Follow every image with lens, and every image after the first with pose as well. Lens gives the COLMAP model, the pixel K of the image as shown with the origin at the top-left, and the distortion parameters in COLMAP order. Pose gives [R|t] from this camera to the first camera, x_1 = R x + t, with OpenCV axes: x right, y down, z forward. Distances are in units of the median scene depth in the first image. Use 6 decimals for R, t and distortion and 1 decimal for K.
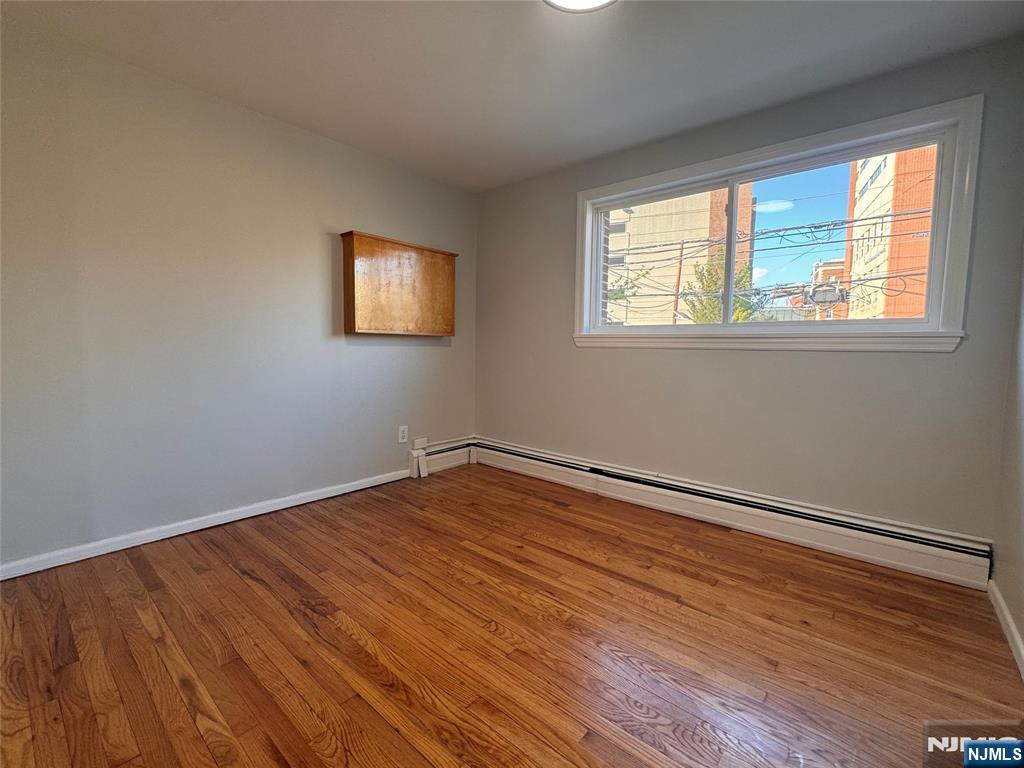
lens RADIAL K [[444.8, 0, 512.0], [0, 444.8, 384.0], [0, 0, 1]] dist [0.002049, 0.000185]
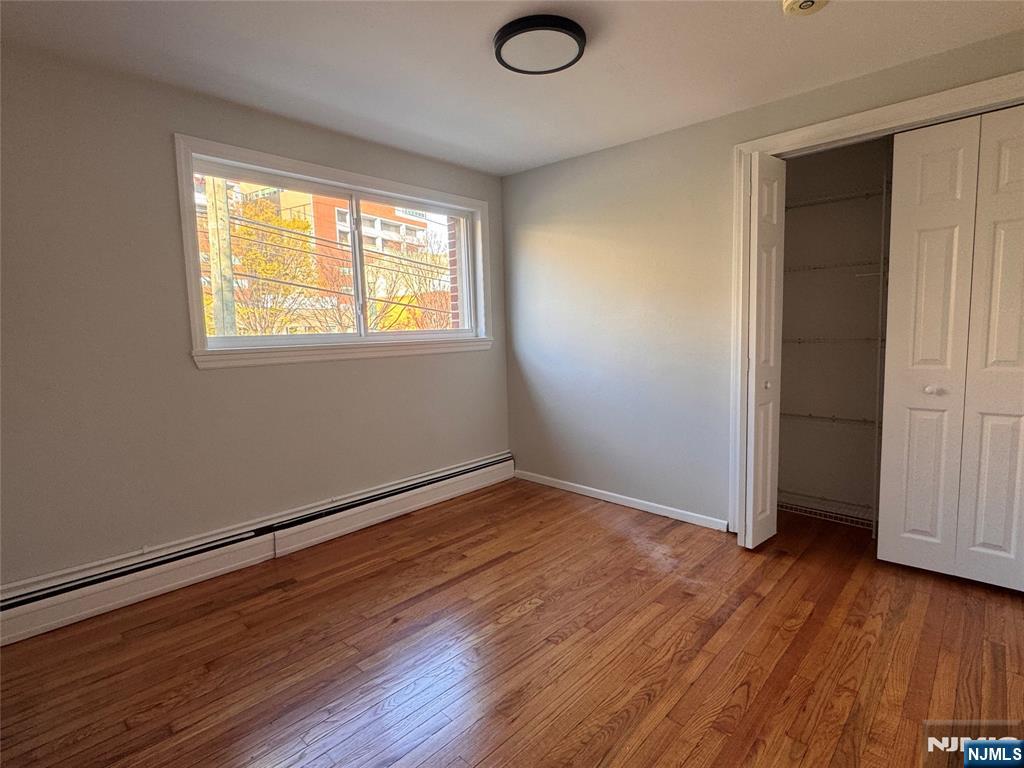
lens RADIAL K [[509.7, 0, 512.0], [0, 509.7, 384.0], [0, 0, 1]] dist [-0.001846, -0.000337]
pose [[0.054000, -0.121116, 0.991168, -0.735839], [0.111591, 0.987131, 0.114543, -0.119816], [-0.992286, 0.104420, 0.066821, 0.612313]]
